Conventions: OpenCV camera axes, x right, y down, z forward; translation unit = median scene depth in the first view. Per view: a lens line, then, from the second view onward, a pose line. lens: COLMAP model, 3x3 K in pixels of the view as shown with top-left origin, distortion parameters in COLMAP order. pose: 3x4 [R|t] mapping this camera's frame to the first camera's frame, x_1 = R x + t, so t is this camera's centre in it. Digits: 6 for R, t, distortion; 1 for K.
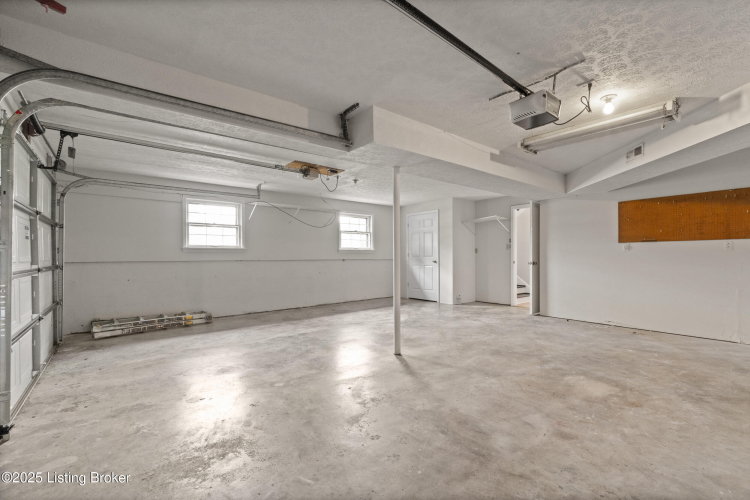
lens RADIAL K [[323.4, 0, 372.0], [0, 323.4, 253.3], [0, 0, 1]] dist [-0.000443, -0.000051]
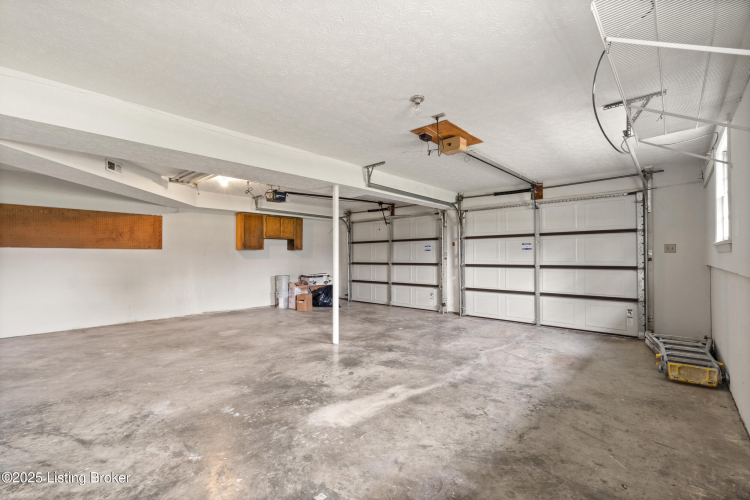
lens RADIAL K [[323.4, 0, 372.0], [0, 323.4, 253.3], [0, 0, 1]] dist [-0.000443, -0.000051]
pose [[-0.989975, 0.003651, -0.141198, 0.102976], [0.005671, 0.999887, -0.013911, -0.000955], [0.141131, -0.014573, -0.989884, 1.955531]]
